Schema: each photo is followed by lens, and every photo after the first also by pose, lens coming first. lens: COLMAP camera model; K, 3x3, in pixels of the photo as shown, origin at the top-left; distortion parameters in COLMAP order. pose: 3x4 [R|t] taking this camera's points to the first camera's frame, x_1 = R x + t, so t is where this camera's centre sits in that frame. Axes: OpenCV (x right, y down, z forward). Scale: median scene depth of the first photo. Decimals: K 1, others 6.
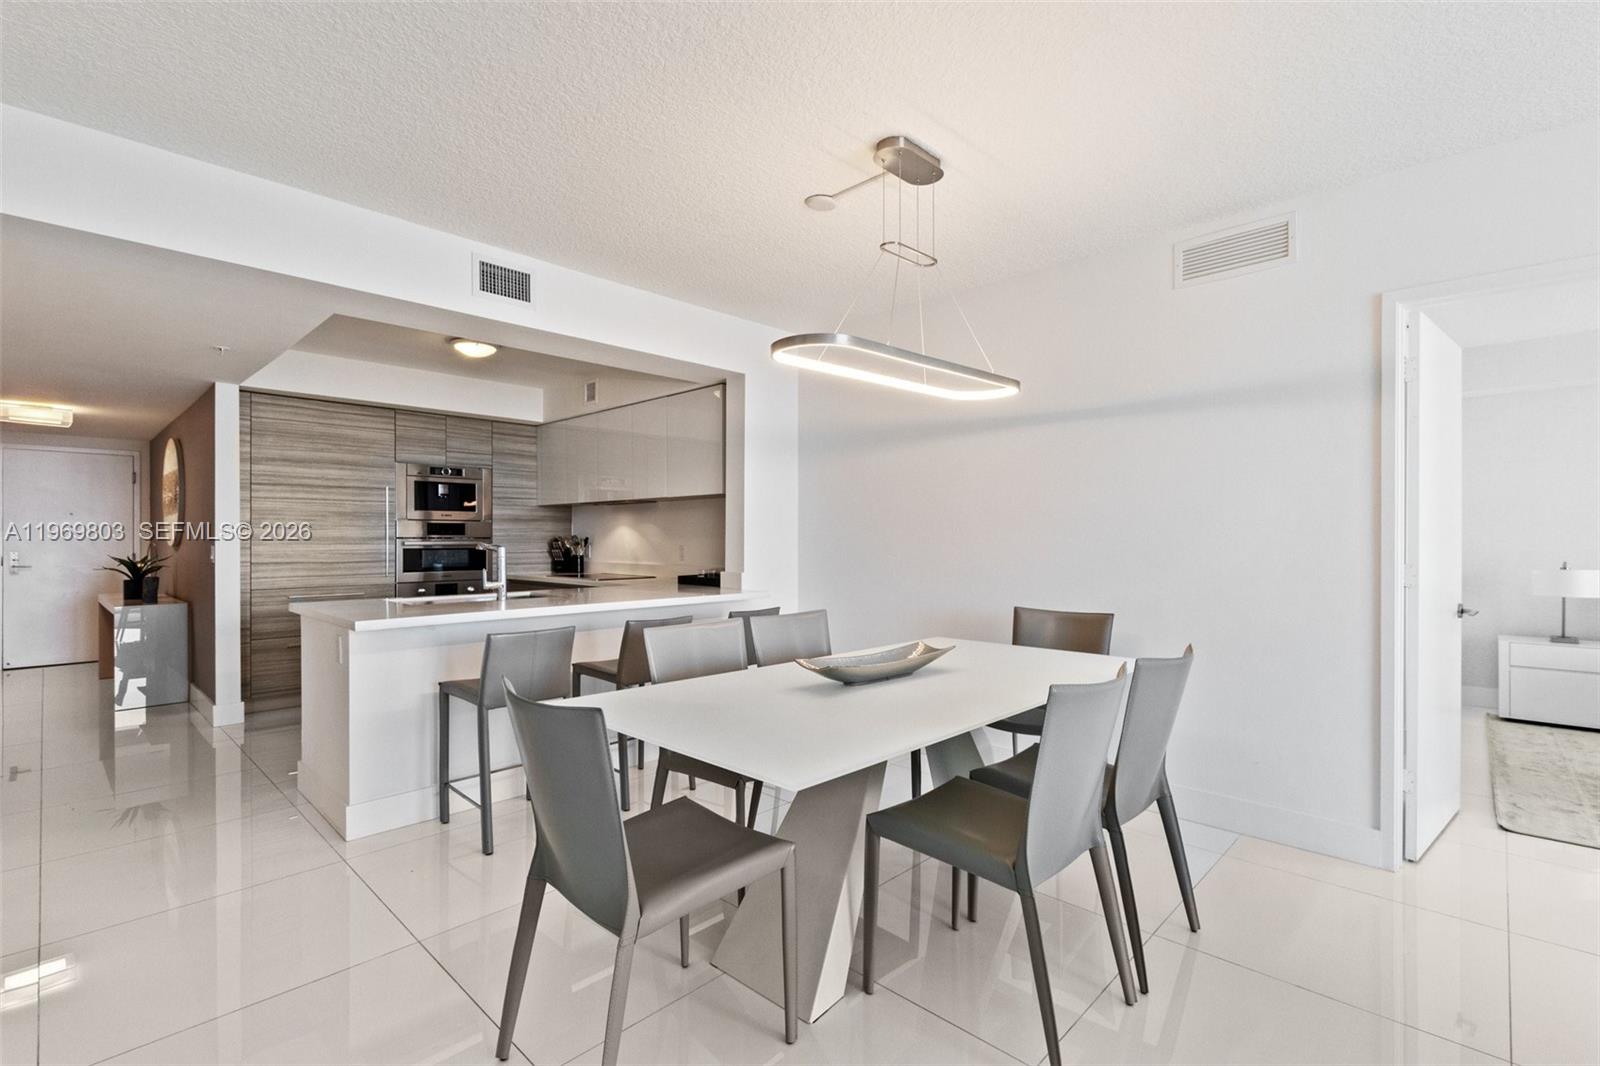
lens RADIAL K [[745.2, 0, 788.7], [0, 745.2, 539.6], [0, 0, 1]] dist [0.008500, -0.002581]
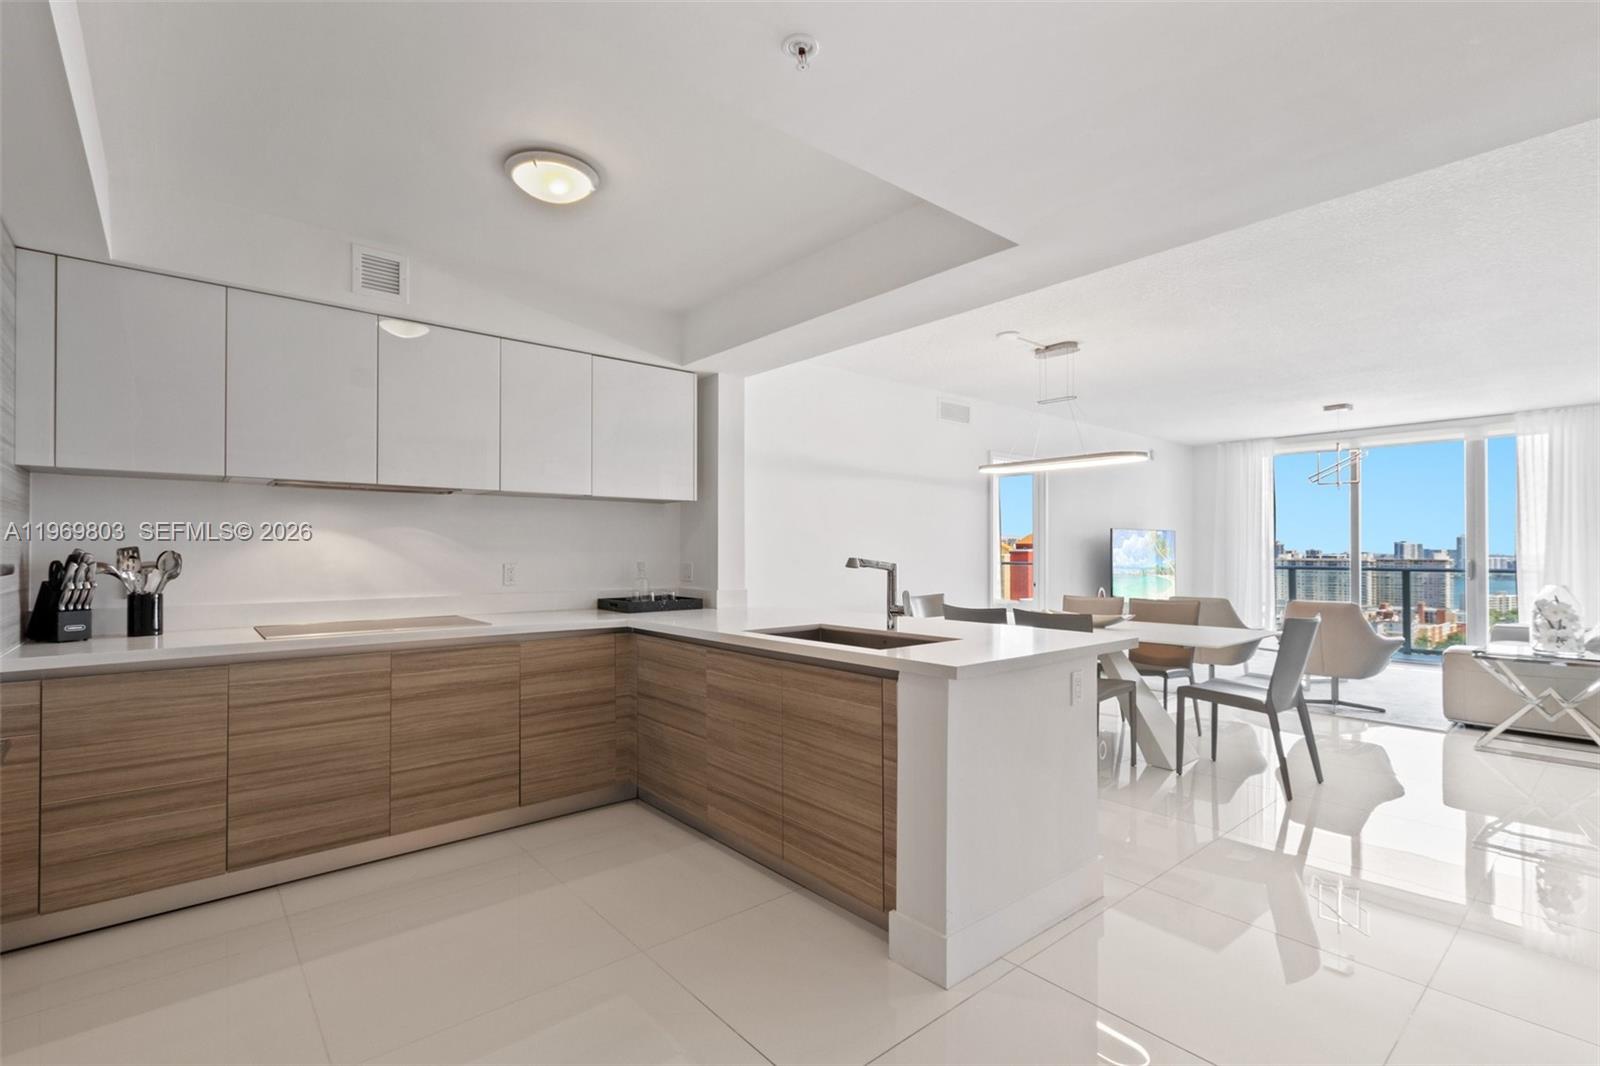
lens RADIAL K [[745.2, 0, 807.0], [0, 745.2, 541.3], [0, 0, 1]] dist [0.008500, -0.002581]
pose [[0.080459, 0.014564, 0.996651, -0.750173], [-0.004037, 0.999890, -0.014286, -0.004181], [-0.996750, -0.002874, 0.080509, 0.648080]]
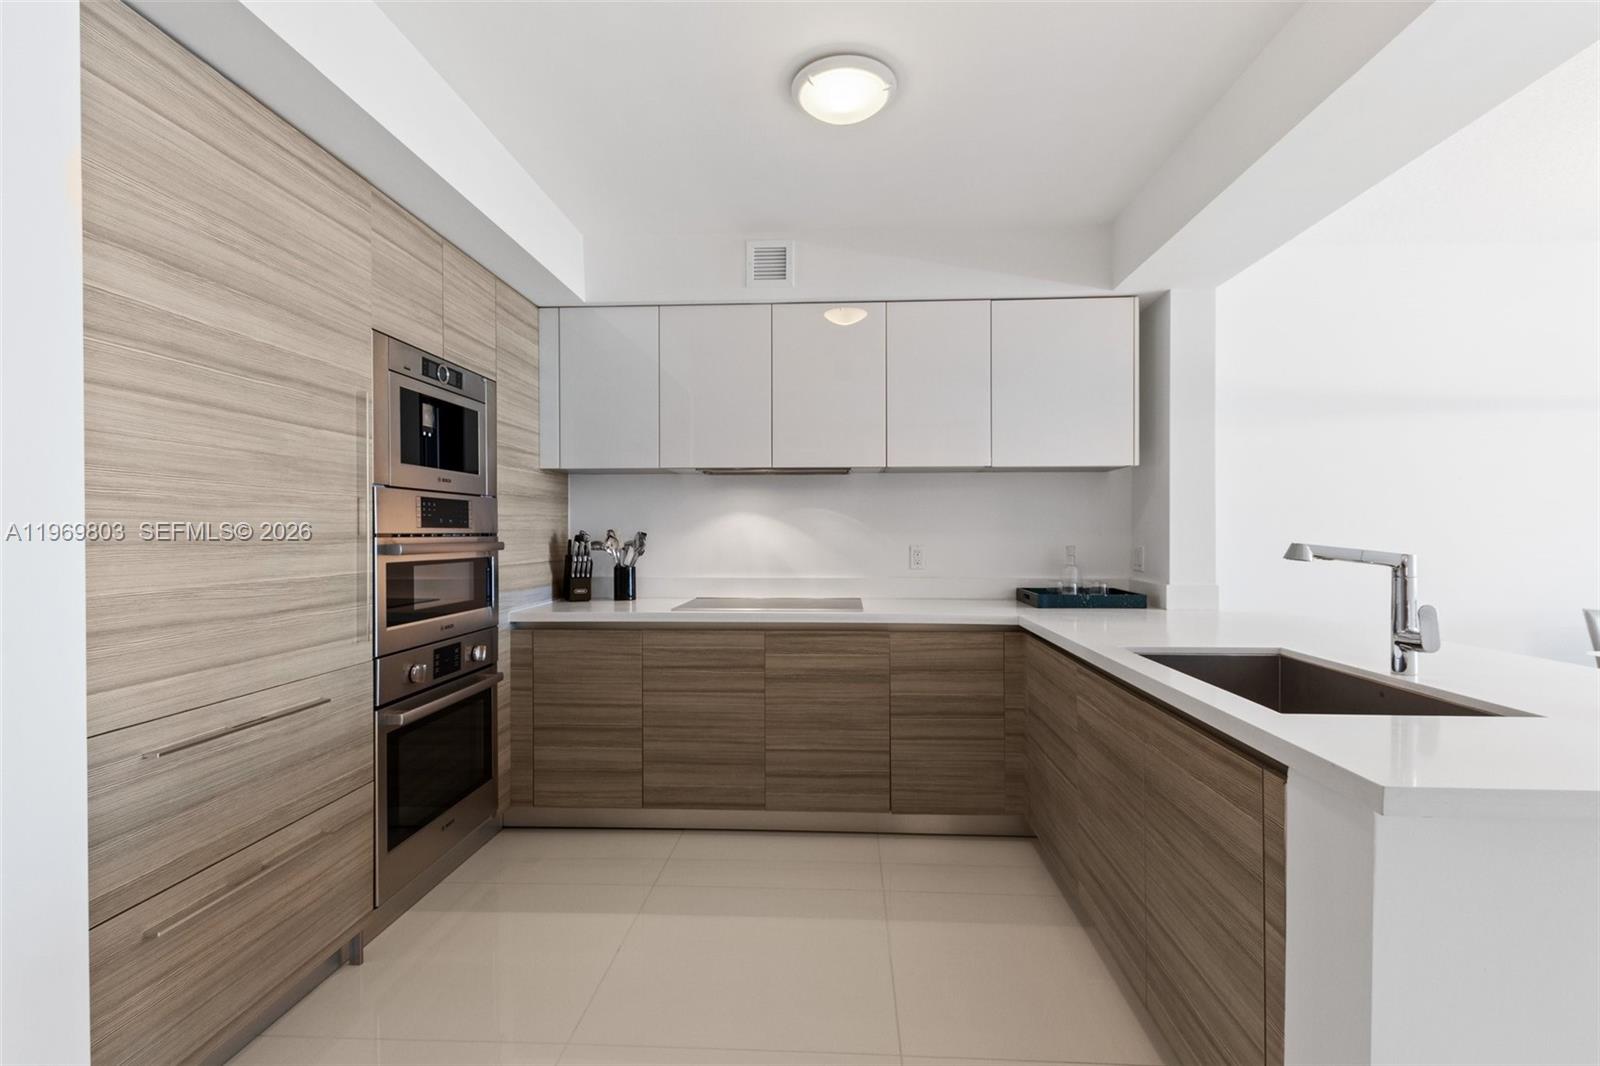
lens RADIAL K [[745.2, 0, 792.7], [0, 745.2, 535.6], [0, 0, 1]] dist [0.008500, -0.002581]
pose [[0.751987, -0.002174, 0.659175, -0.599556], [-0.002003, 0.999982, 0.005584, -0.004387], [-0.659175, -0.005520, 0.751969, 0.572976]]
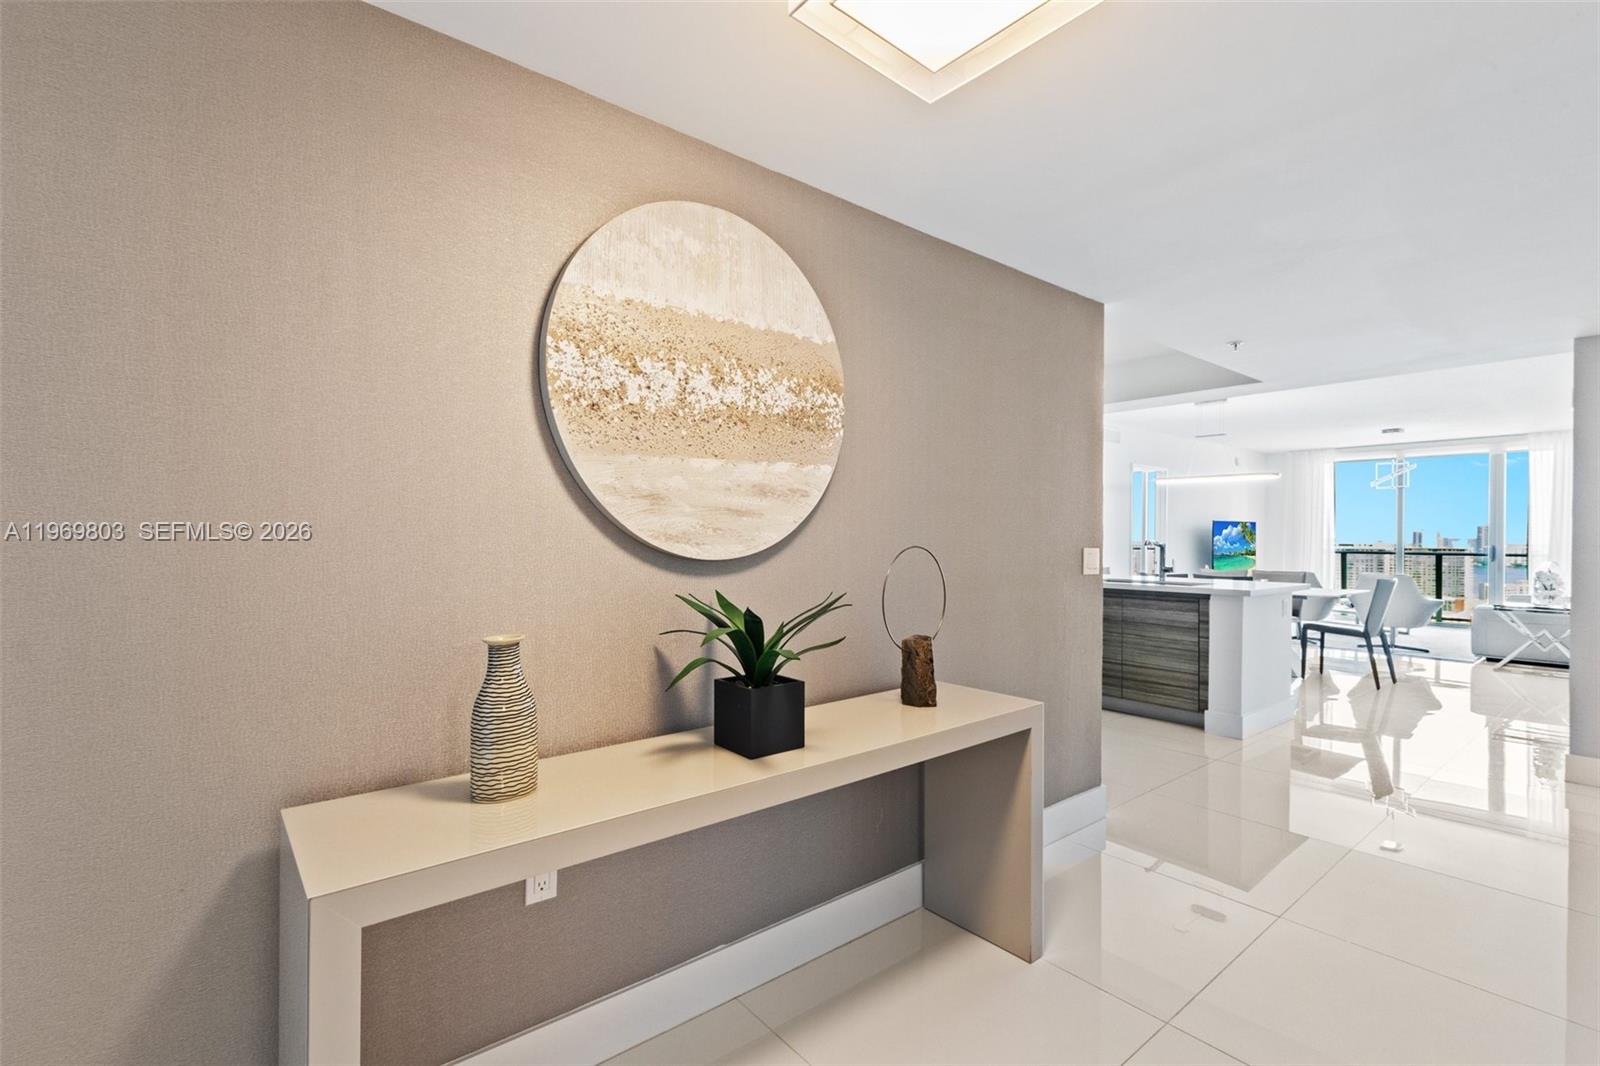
lens RADIAL K [[745.2, 0, 804.3], [0, 745.2, 528.8], [0, 0, 1]] dist [0.008500, -0.002581]
pose [[0.096990, 0.010208, 0.995233, -1.175115], [-0.011747, 0.999889, -0.009111, -0.000852], [-0.995216, -0.010807, 0.097099, 0.969960]]
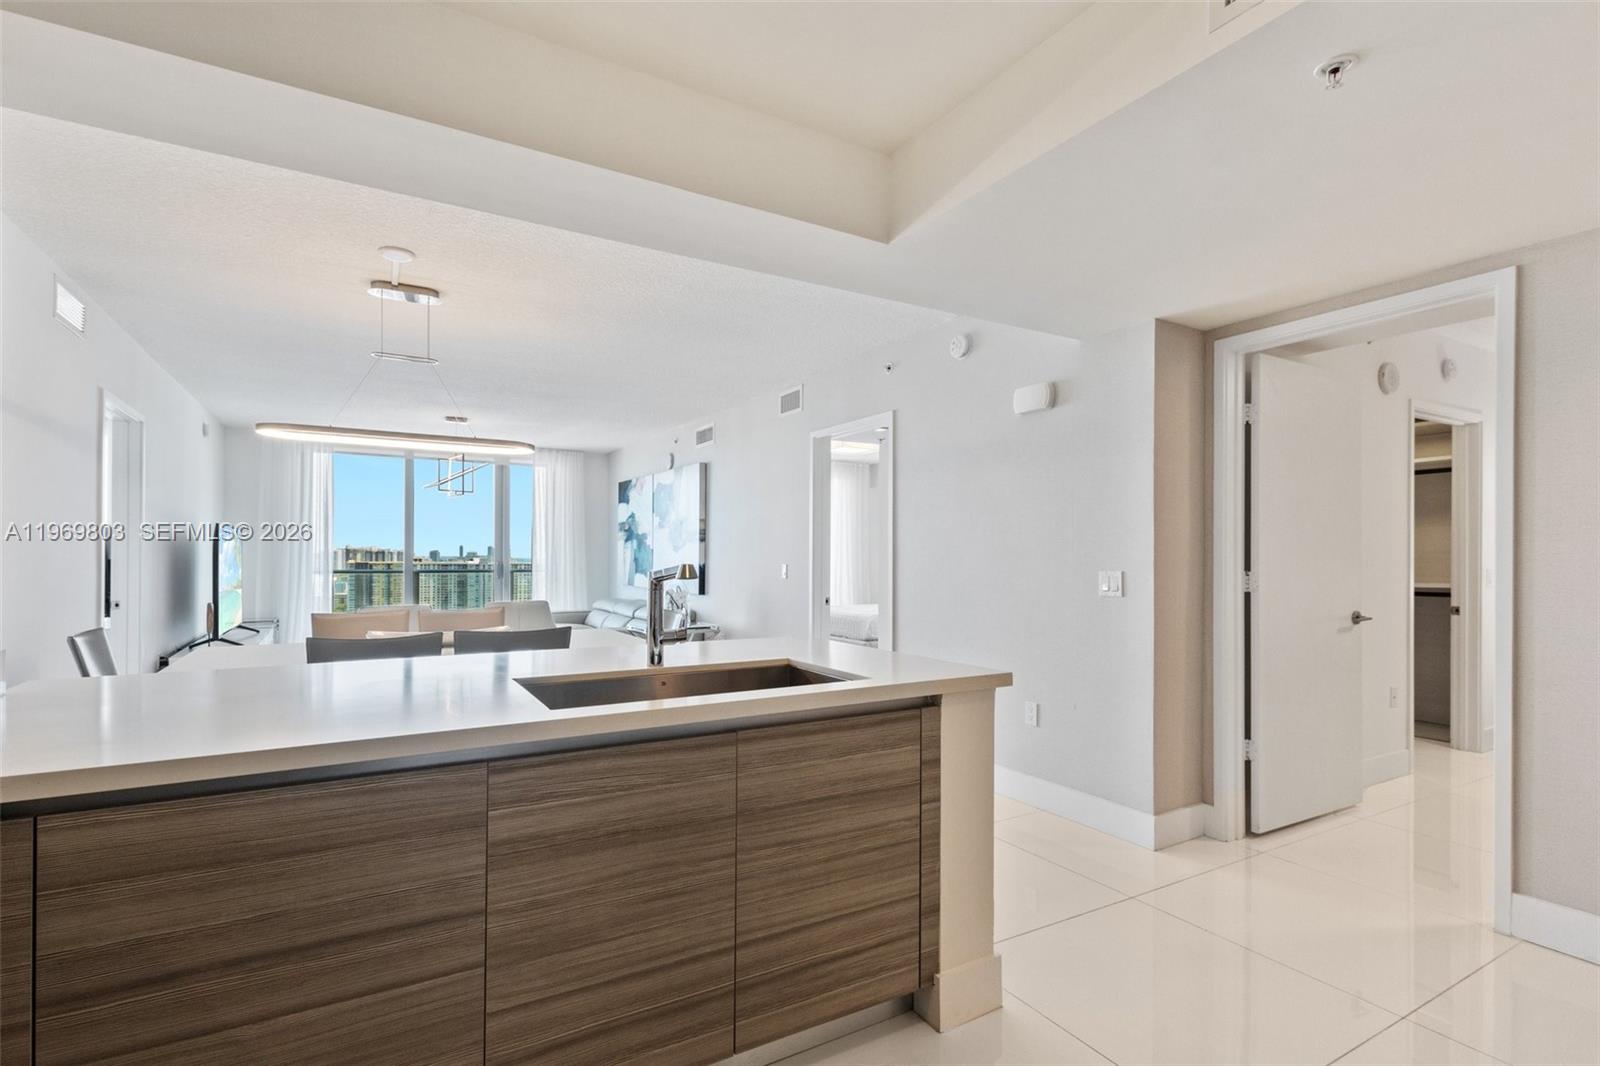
lens RADIAL K [[745.2, 0, 828.0], [0, 745.2, 555.8], [0, 0, 1]] dist [0.008500, -0.002581]
pose [[-0.967922, -0.003874, 0.251221, -0.412444], [-0.005516, 0.999968, -0.005832, -0.002277], [-0.251190, -0.007031, -0.967912, 0.951186]]
